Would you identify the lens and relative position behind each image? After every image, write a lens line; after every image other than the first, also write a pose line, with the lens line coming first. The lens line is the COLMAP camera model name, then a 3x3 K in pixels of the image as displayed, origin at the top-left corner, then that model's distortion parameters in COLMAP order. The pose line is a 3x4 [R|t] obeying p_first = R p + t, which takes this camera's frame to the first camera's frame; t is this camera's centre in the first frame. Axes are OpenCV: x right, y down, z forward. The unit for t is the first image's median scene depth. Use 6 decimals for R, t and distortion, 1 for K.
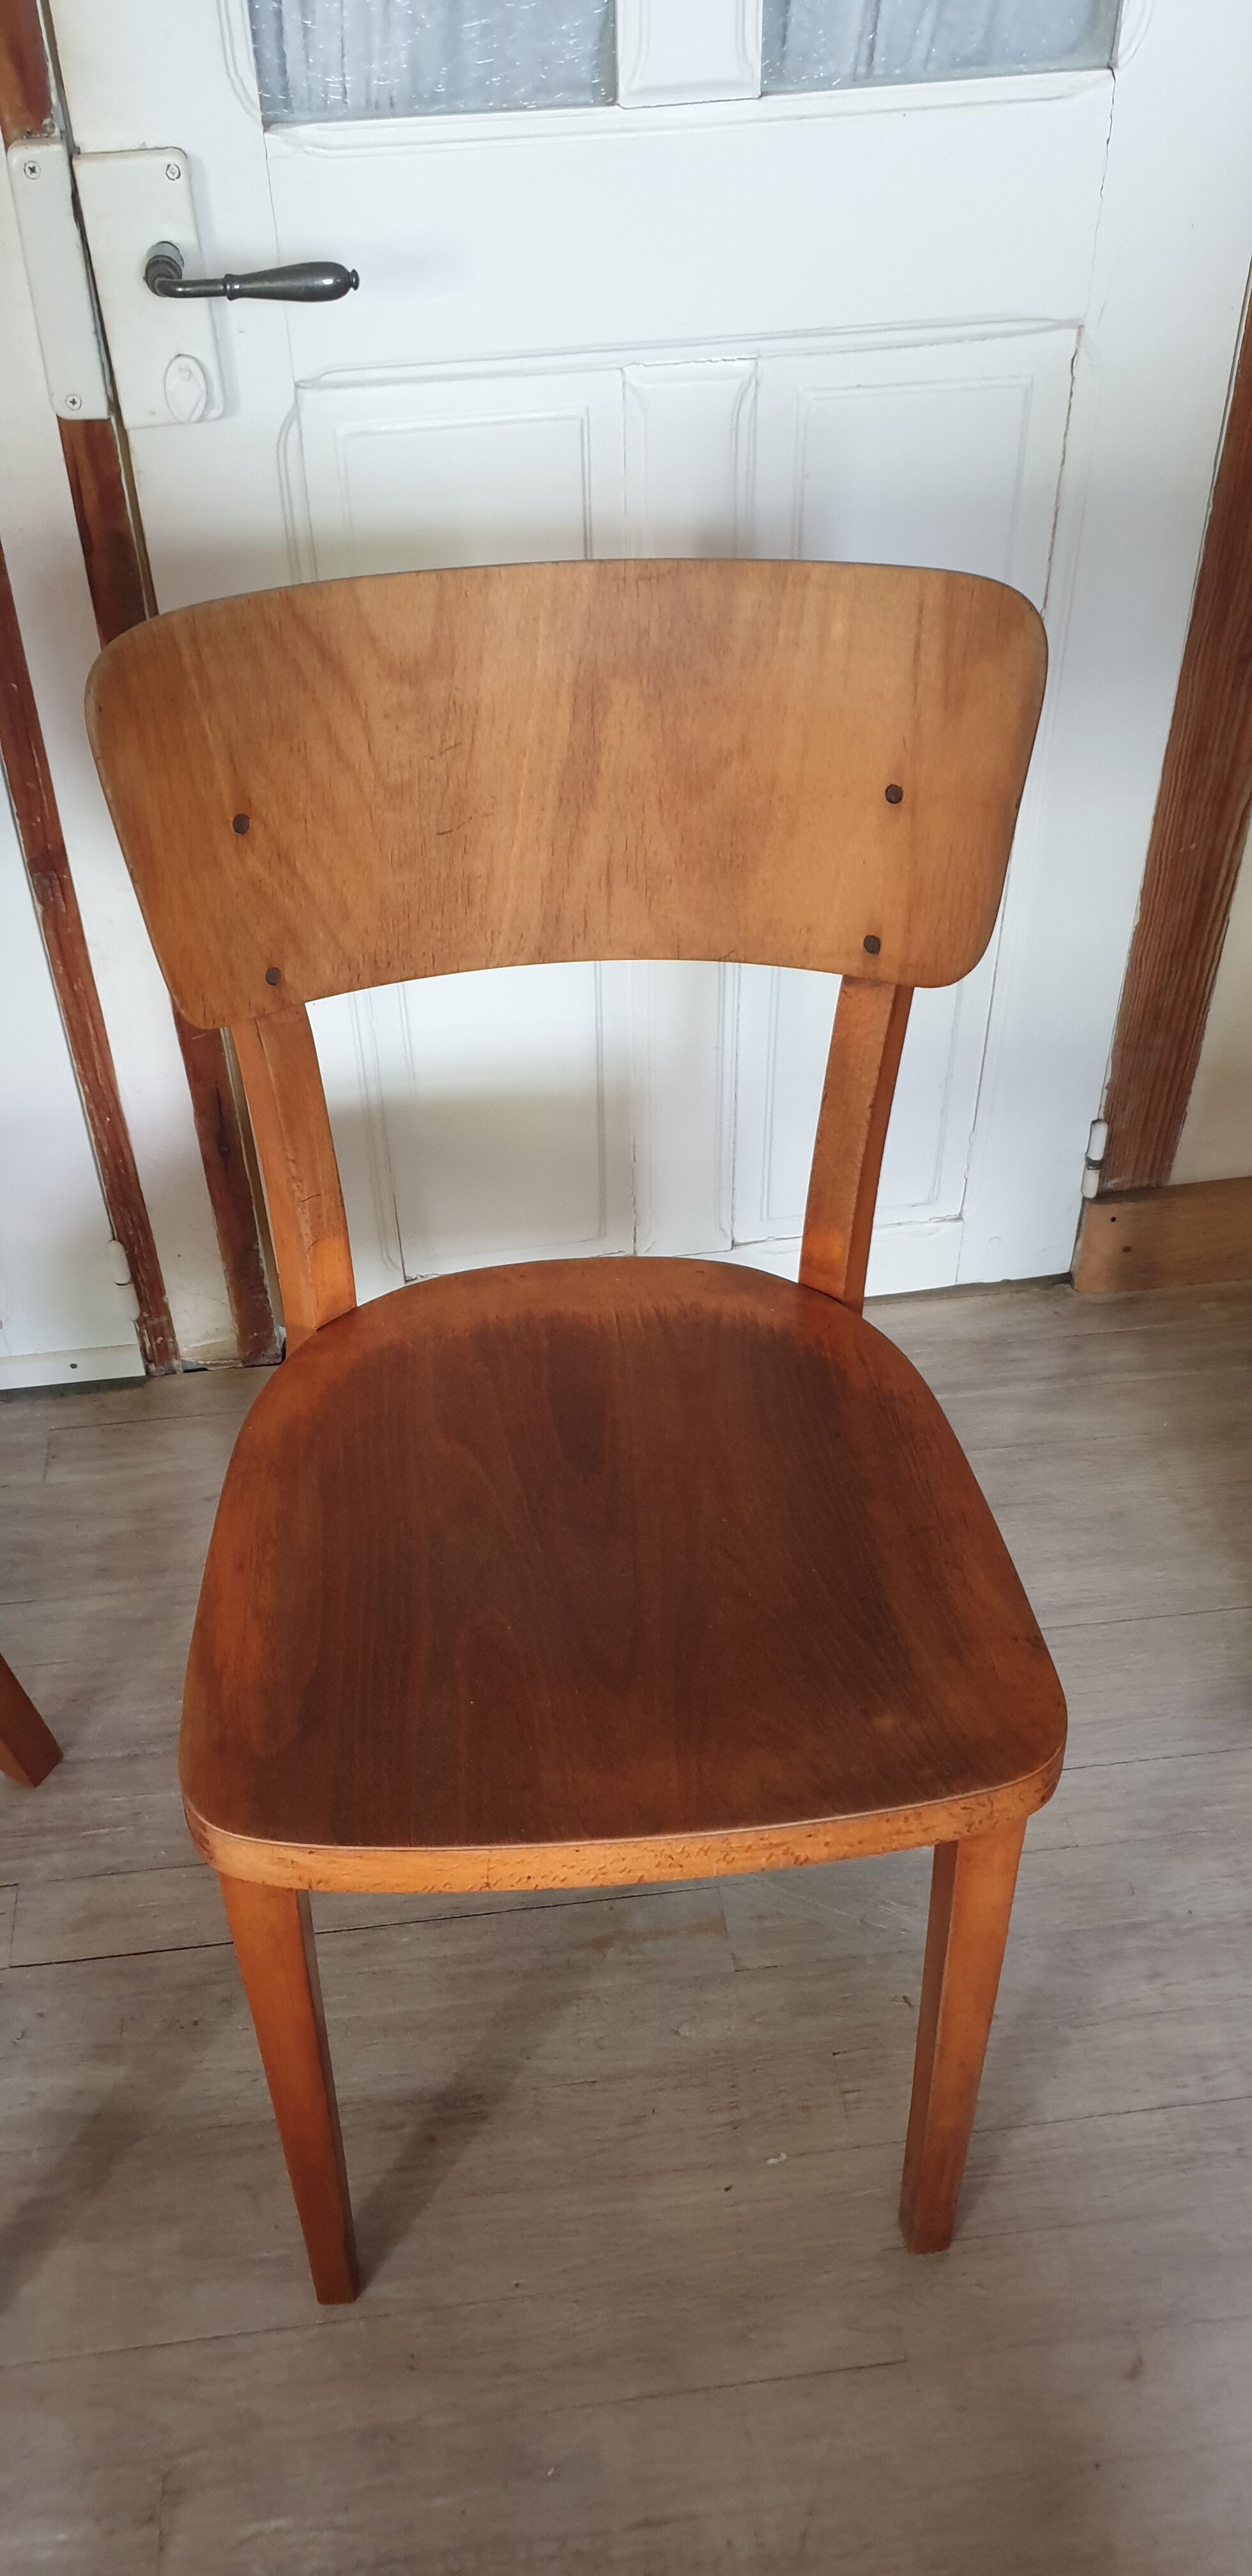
lens RADIAL K [[2074.1, 0, 625.0], [0, 2074.1, 1294.0], [0, 0, 1]] dist [-0.001804, 0.035996]
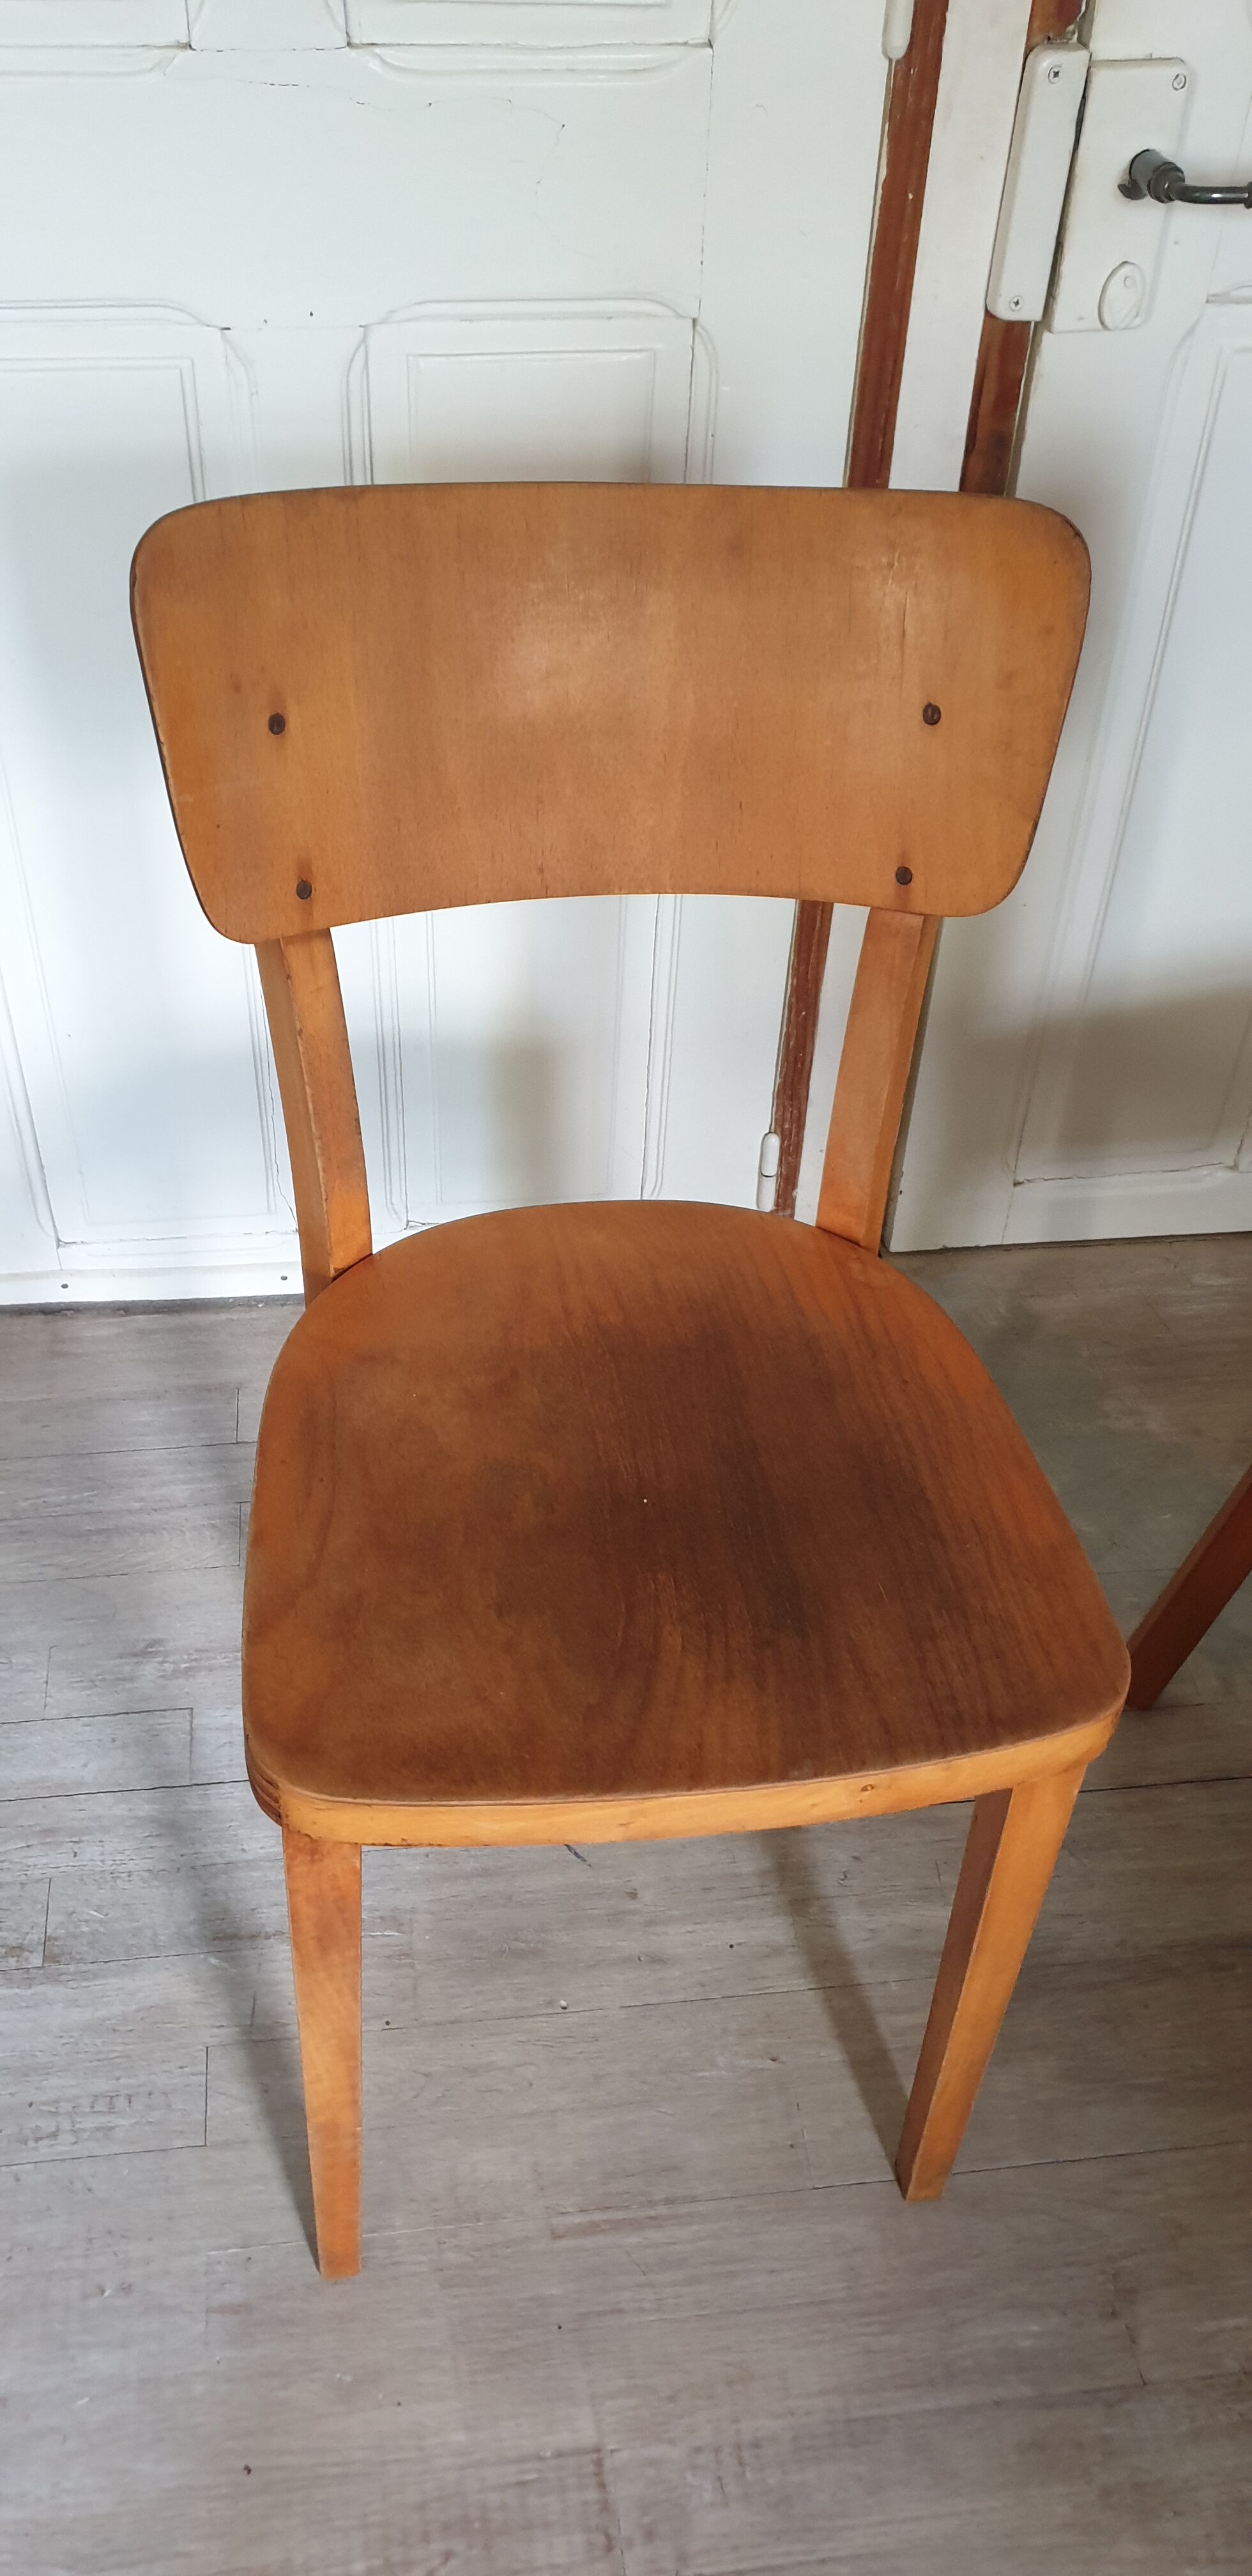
lens RADIAL K [[2098.5, 0, 594.6], [0, 2098.5, 1289.0], [0, 0, 1]] dist [0.033642, 0.008473]
pose [[0.998839, 0.030233, 0.037508, -0.467627], [-0.031115, 0.999247, 0.023159, 0.039078], [-0.036780, -0.024299, 0.999028, -0.053487]]
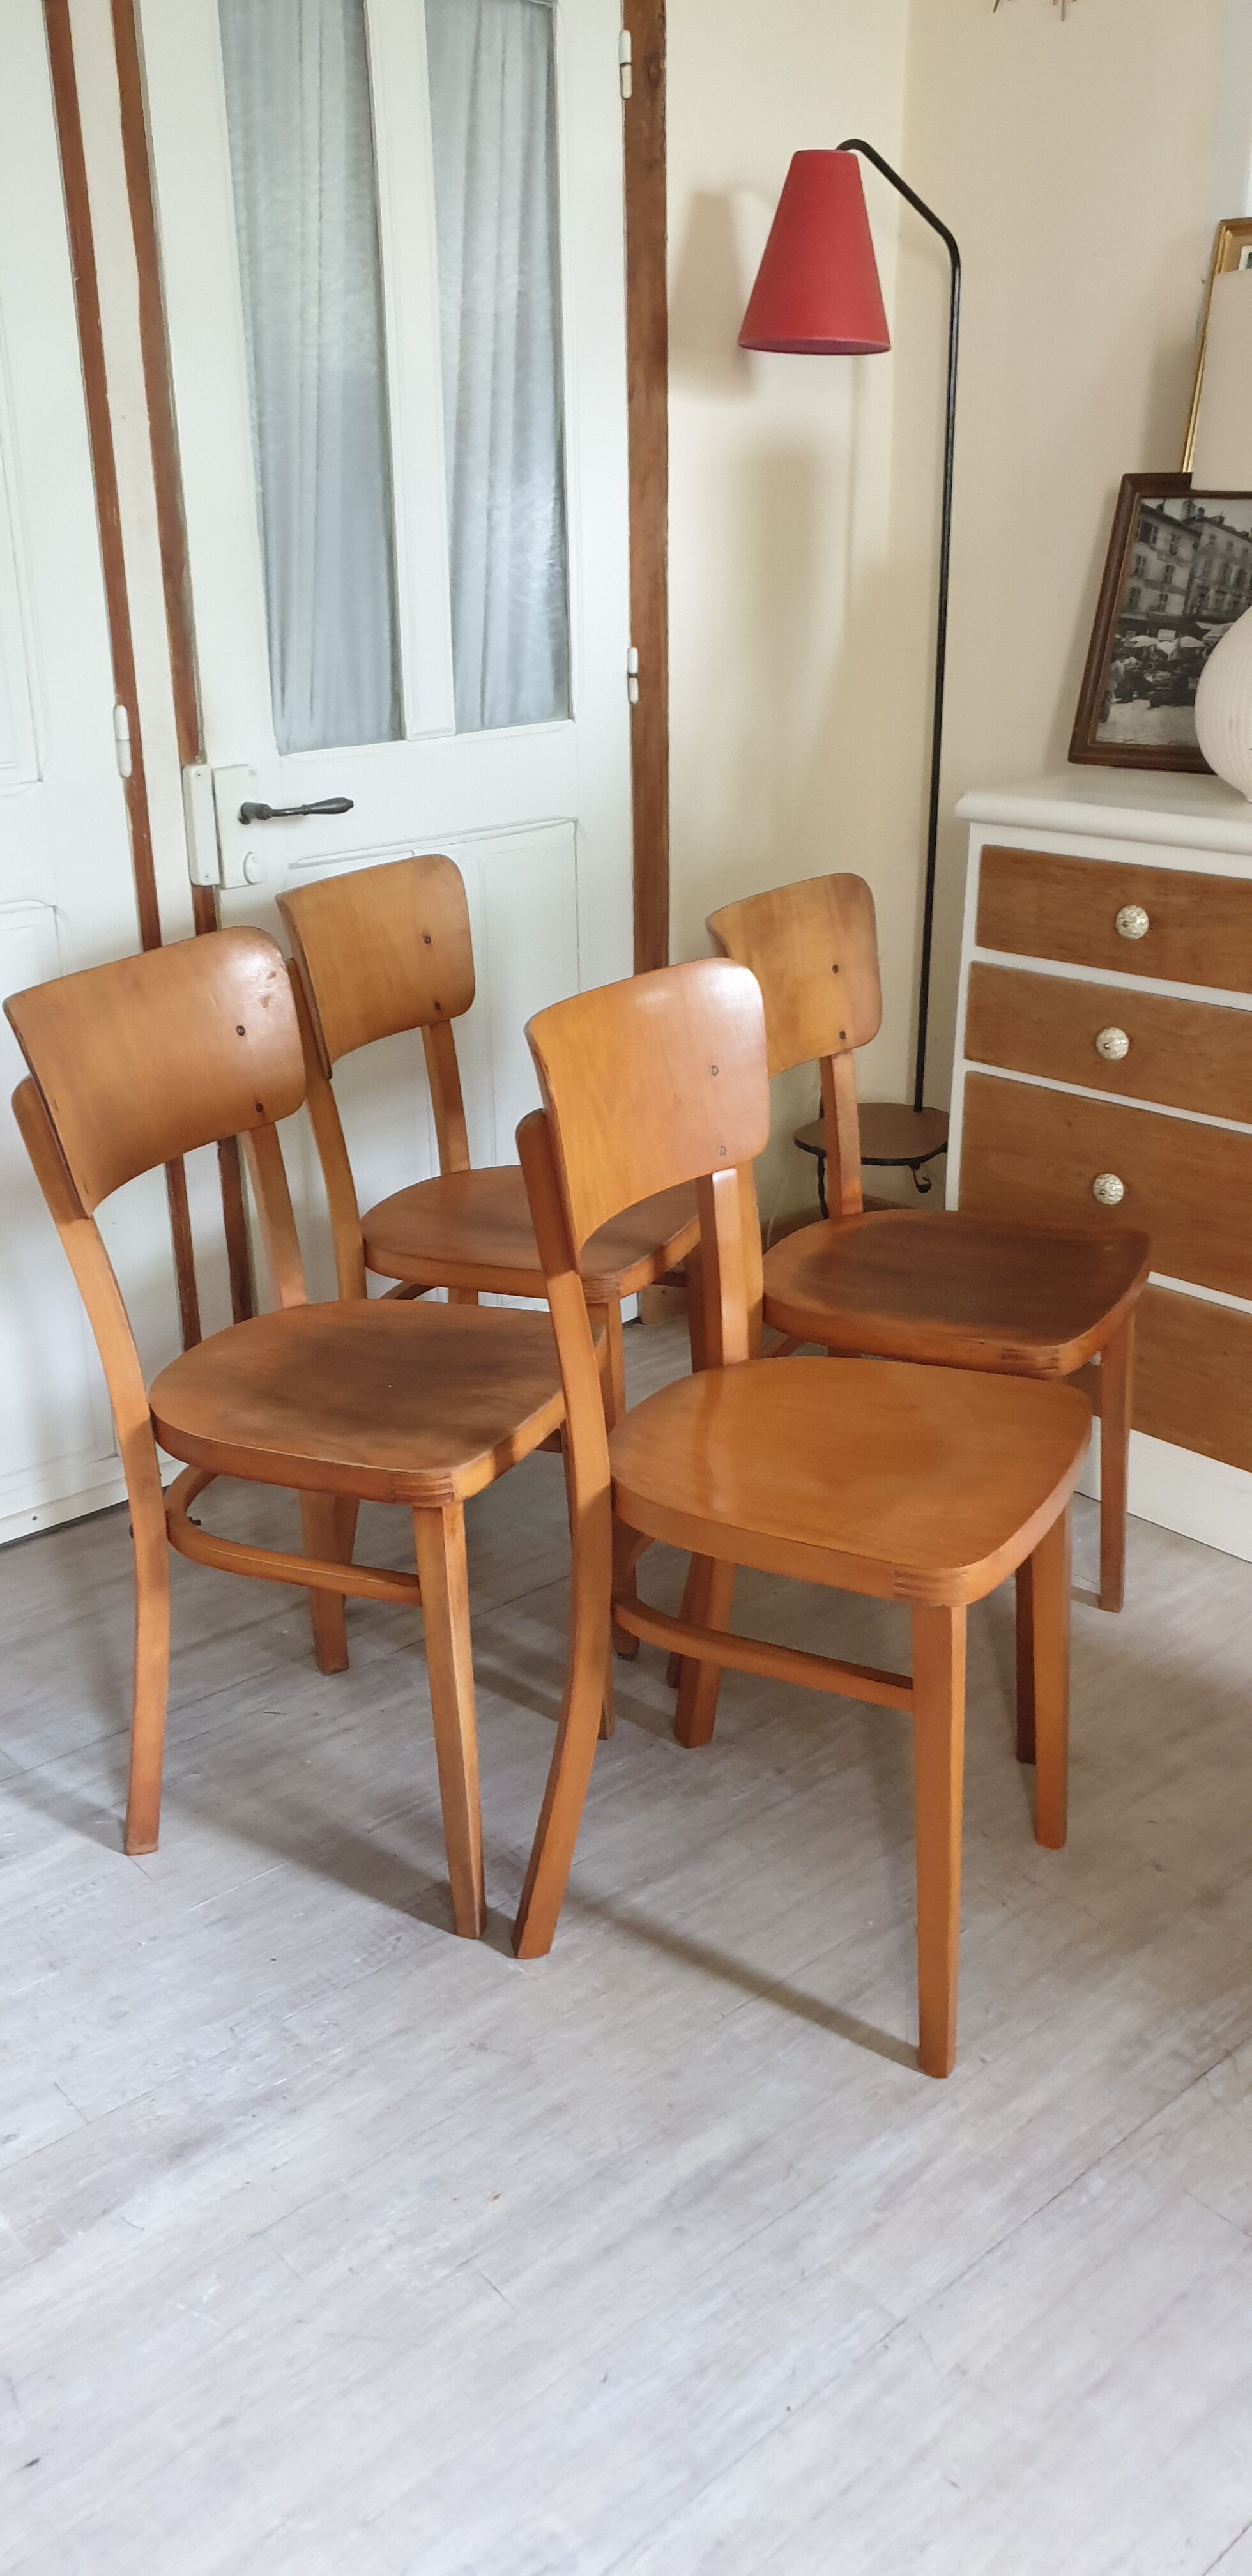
lens RADIAL K [[2075.7, 0, 626.0], [0, 2075.7, 1288.0], [0, 0, 1]] dist [0.013781, 0.014636]
pose [[0.827181, -0.199556, 0.525309, -1.025337], [0.370150, 0.896854, -0.242159, 0.562451], [-0.422802, 0.394753, 0.815726, -0.670858]]
